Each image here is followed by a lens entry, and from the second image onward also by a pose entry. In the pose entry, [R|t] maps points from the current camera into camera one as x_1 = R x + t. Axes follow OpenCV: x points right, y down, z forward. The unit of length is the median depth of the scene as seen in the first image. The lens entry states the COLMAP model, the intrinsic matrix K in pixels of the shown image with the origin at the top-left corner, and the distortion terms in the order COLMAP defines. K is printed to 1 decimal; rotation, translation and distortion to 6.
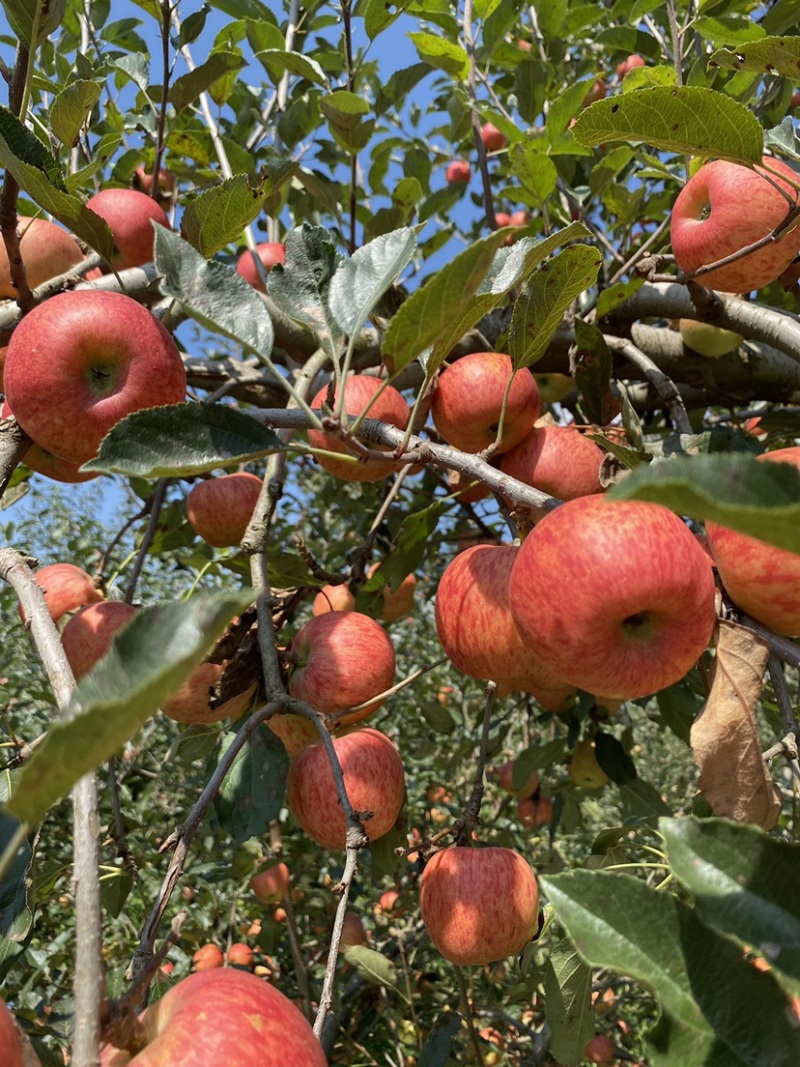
lens RADIAL K [[843.1, 0, 401.7], [0, 843.1, 531.3], [0, 0, 1]] dist [-0.005738, -0.023523]
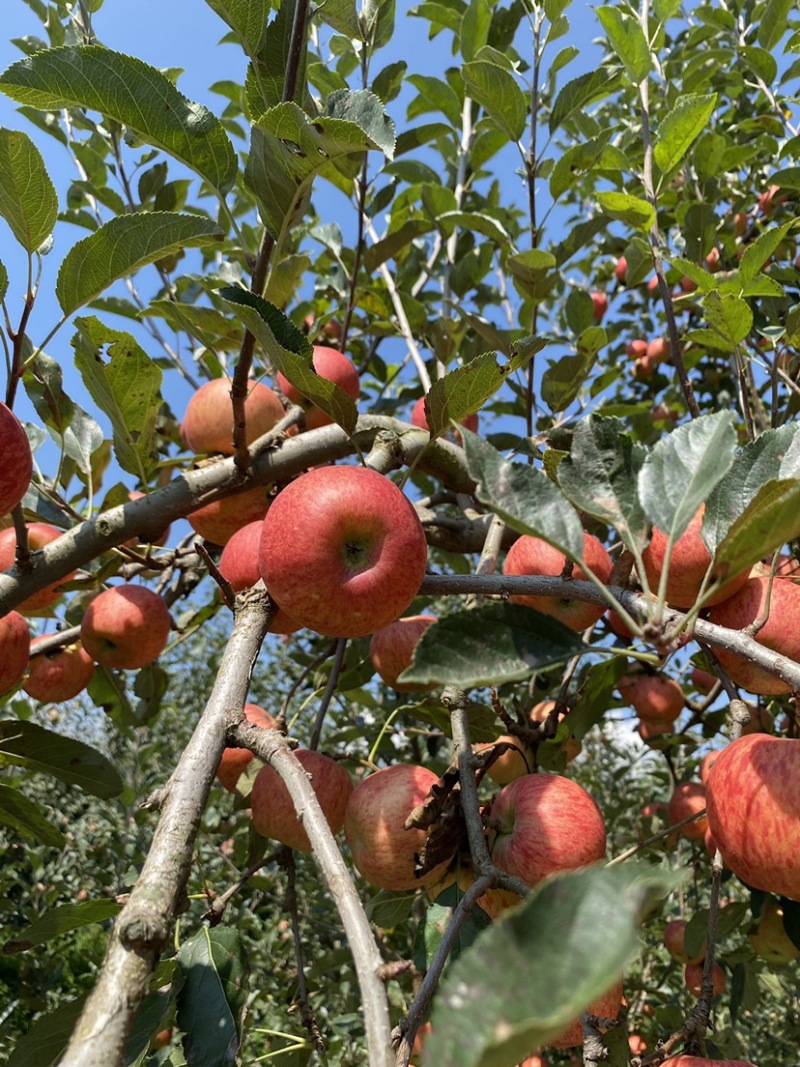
lens RADIAL K [[843.1, 0, 399.9], [0, 843.1, 536.7], [0, 0, 1]] dist [-0.005738, -0.023523]
pose [[0.987946, -0.000150, -0.154799, -0.093906], [-0.020685, 0.990904, -0.132973, -0.043720], [0.153411, 0.134573, 0.978956, 0.010589]]
